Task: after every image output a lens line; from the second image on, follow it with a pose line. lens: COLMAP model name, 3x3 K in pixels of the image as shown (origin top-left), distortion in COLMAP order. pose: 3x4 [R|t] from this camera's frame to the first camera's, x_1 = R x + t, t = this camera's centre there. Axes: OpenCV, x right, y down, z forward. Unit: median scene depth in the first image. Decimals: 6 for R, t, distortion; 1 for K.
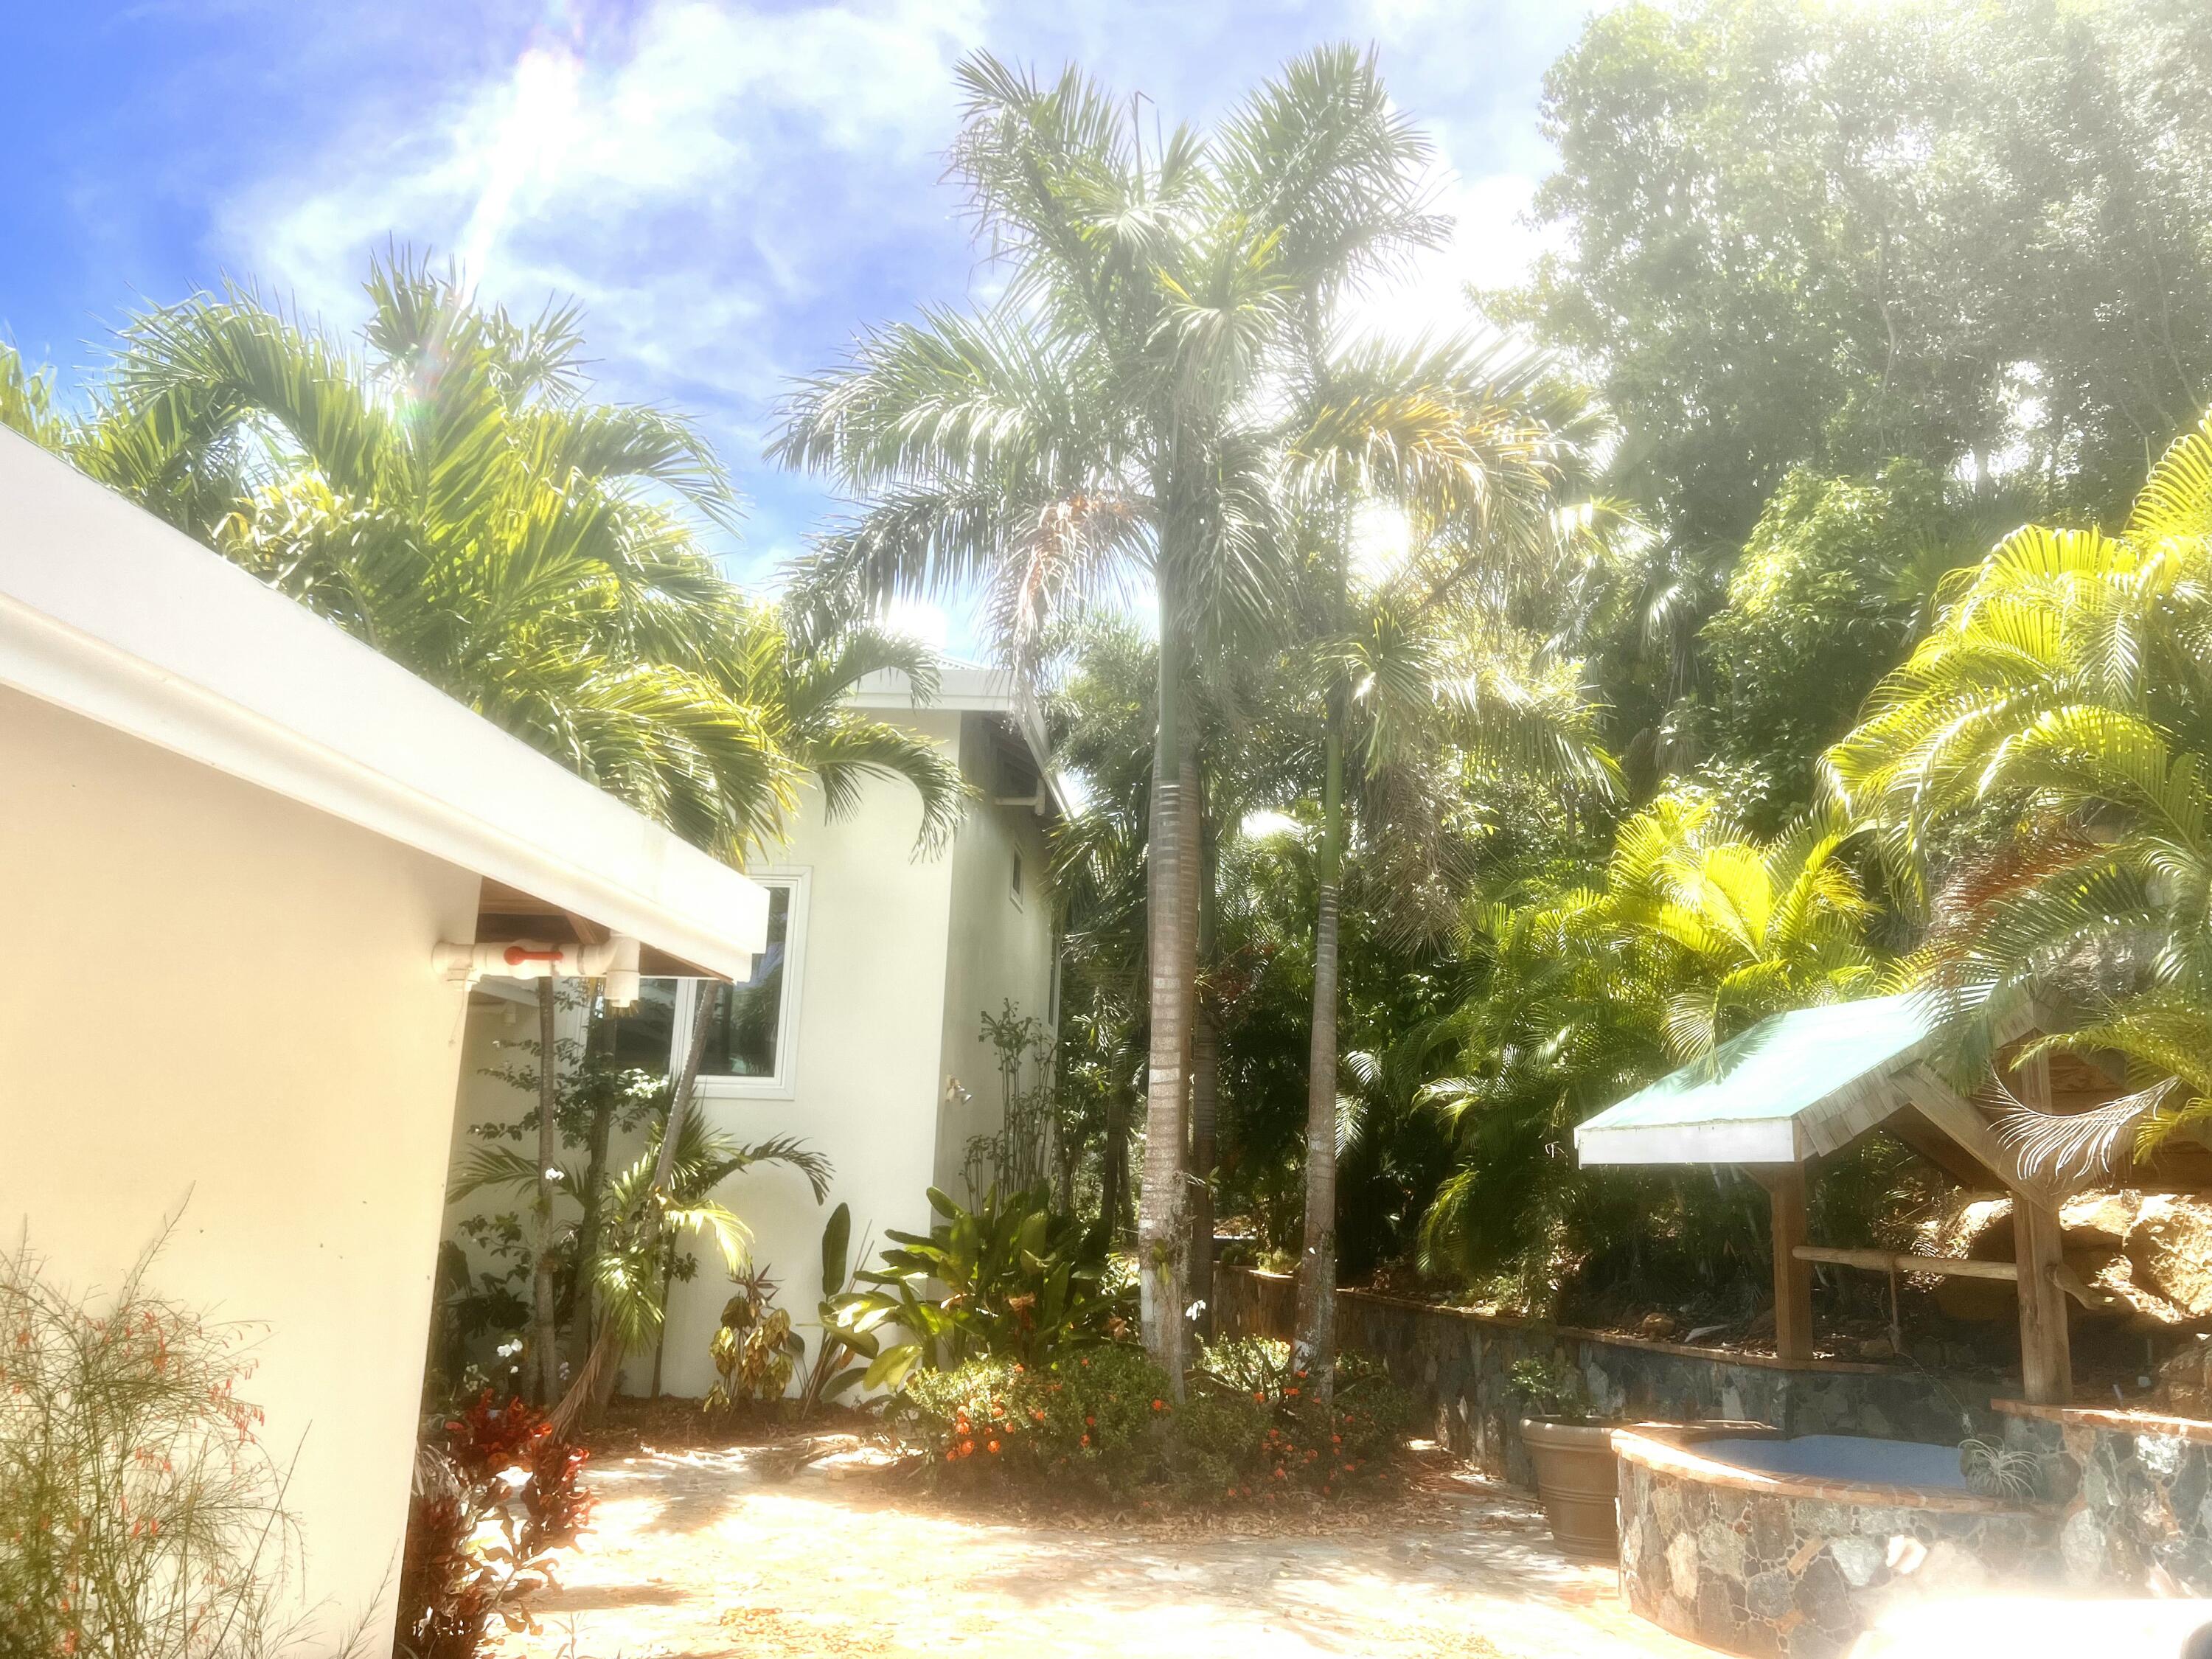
lens RADIAL K [[1708.5, 0, 1106.5], [0, 1708.5, 836.4], [0, 0, 1]] dist [0.014851, 0.001979]
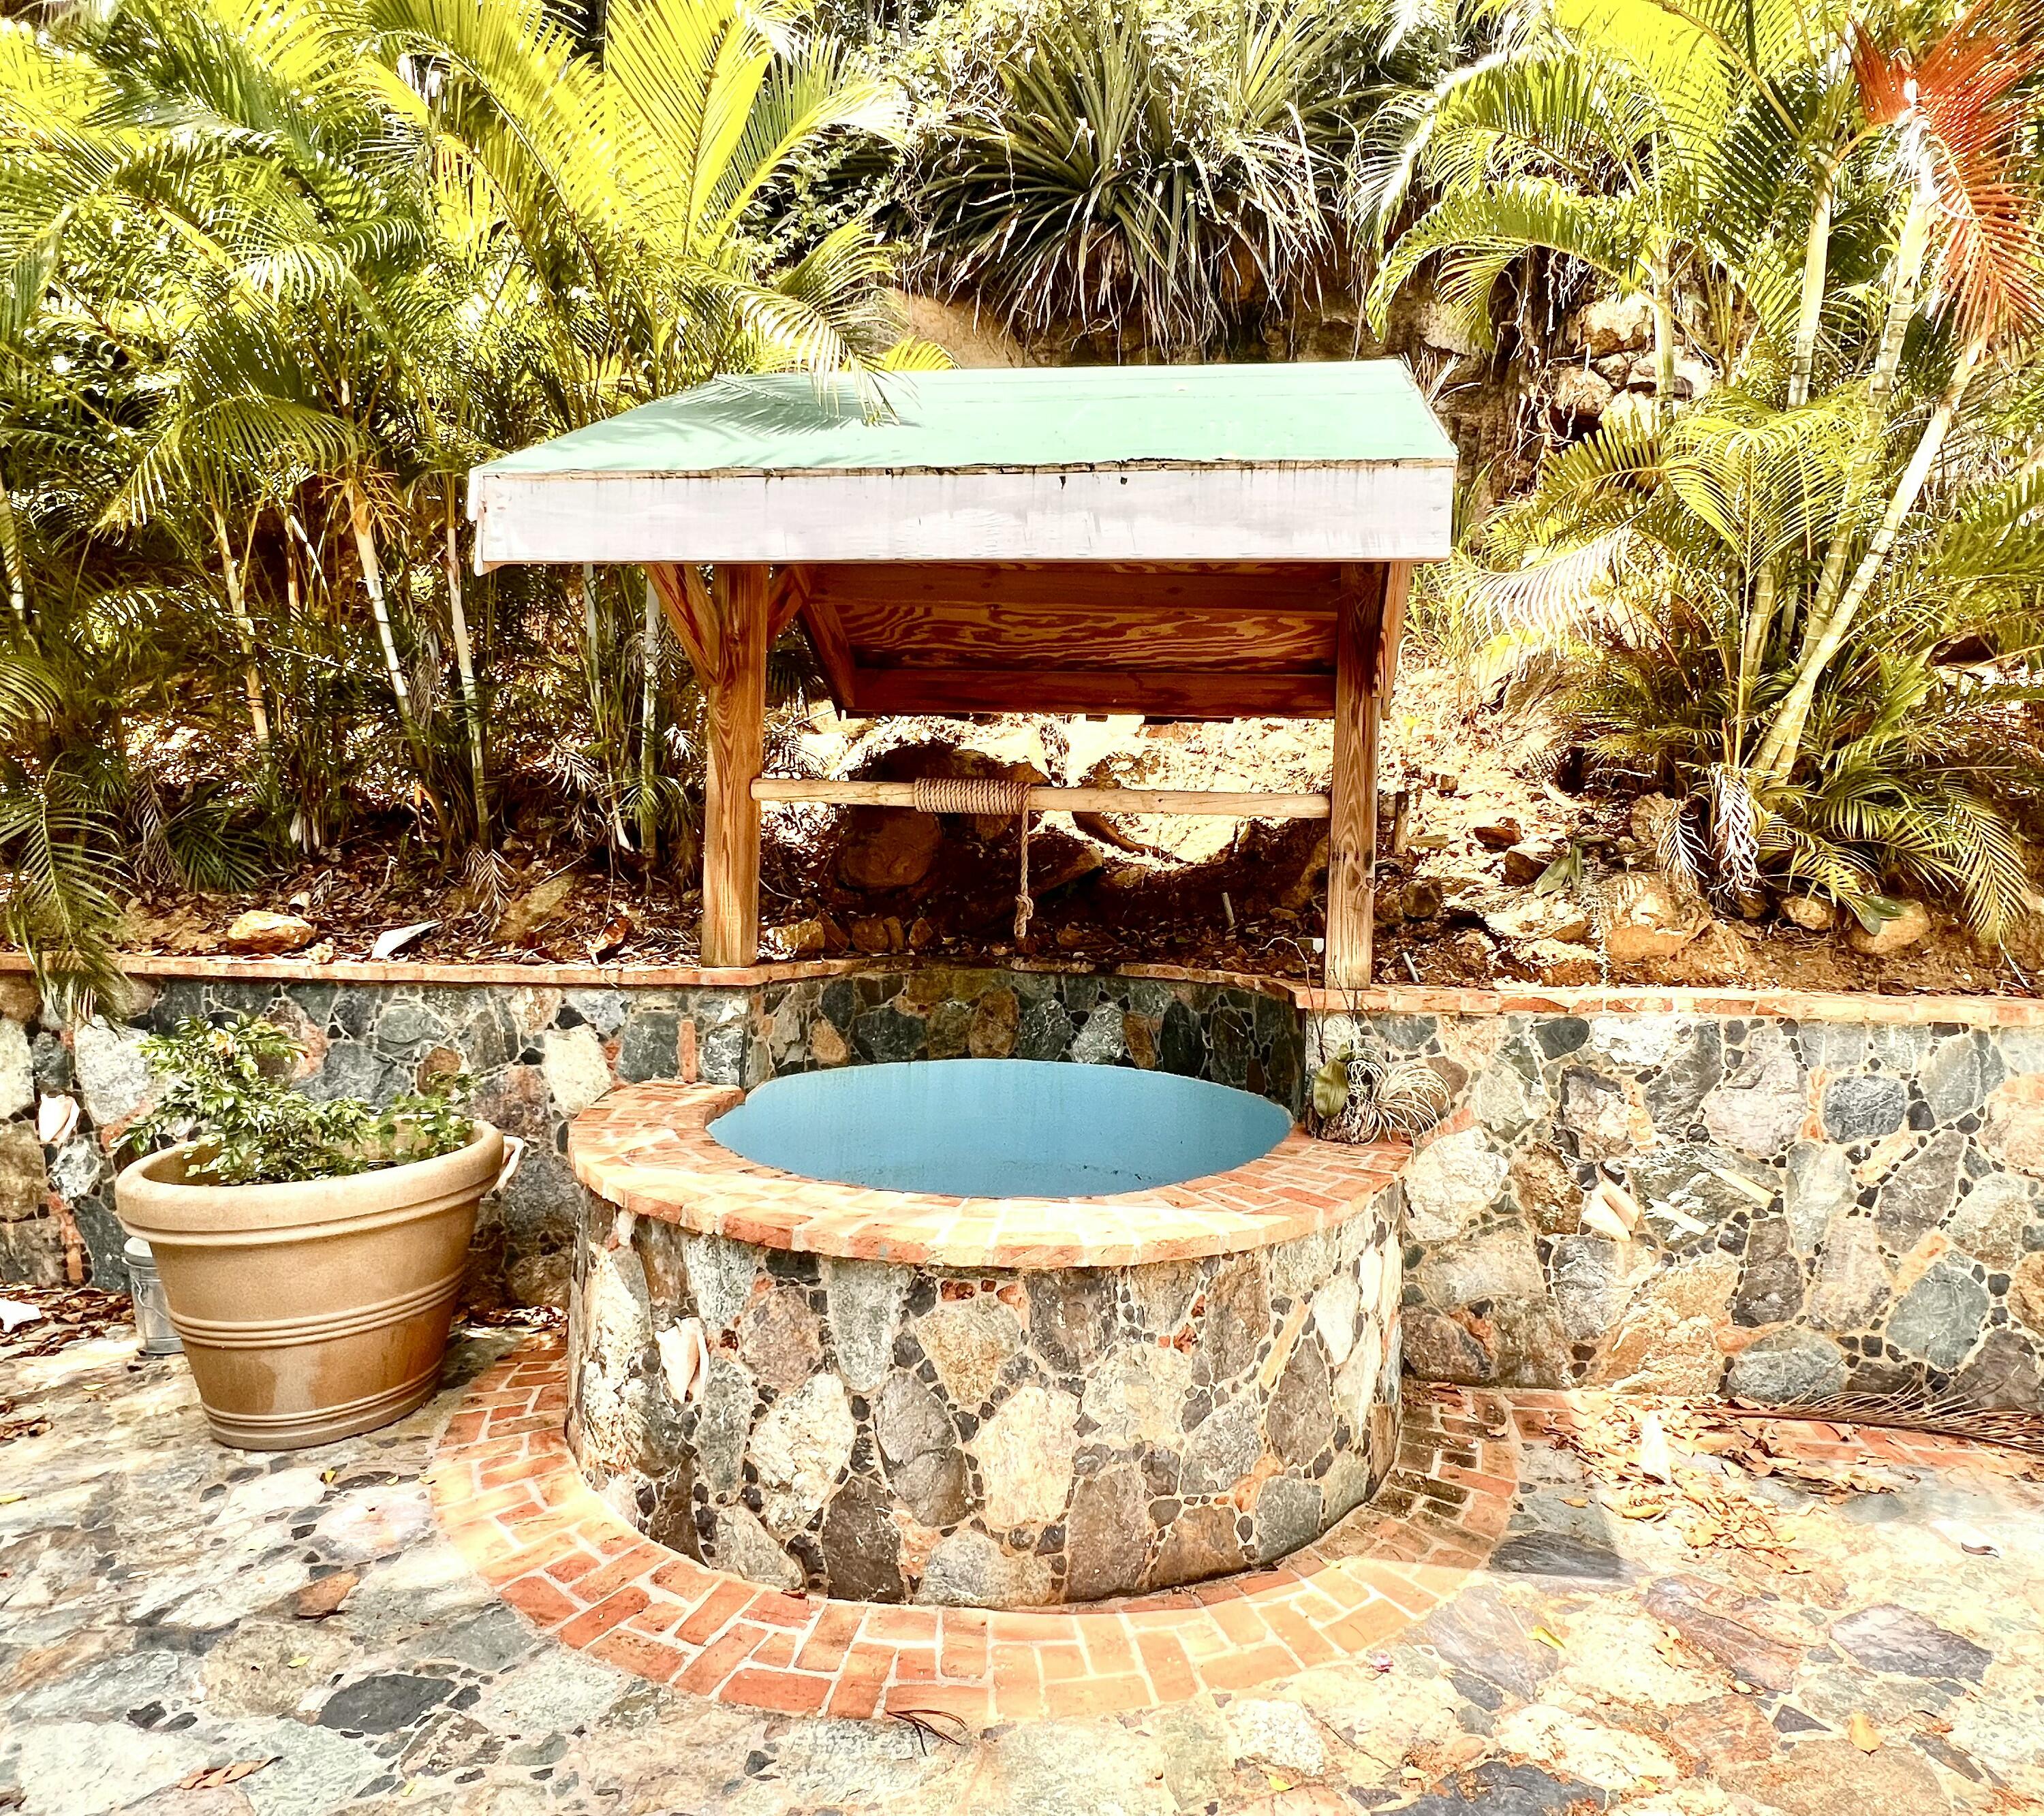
lens RADIAL K [[1167.1, 0, 1021.3], [0, 1167.1, 897.7], [0, 0, 1]] dist [-0.001168, -0.000132]
pose [[0.320389, -0.057700, 0.945527, 0.066996], [-0.205020, 0.970262, 0.128680, 0.255795], [-0.924834, -0.235080, 0.299032, 0.968274]]
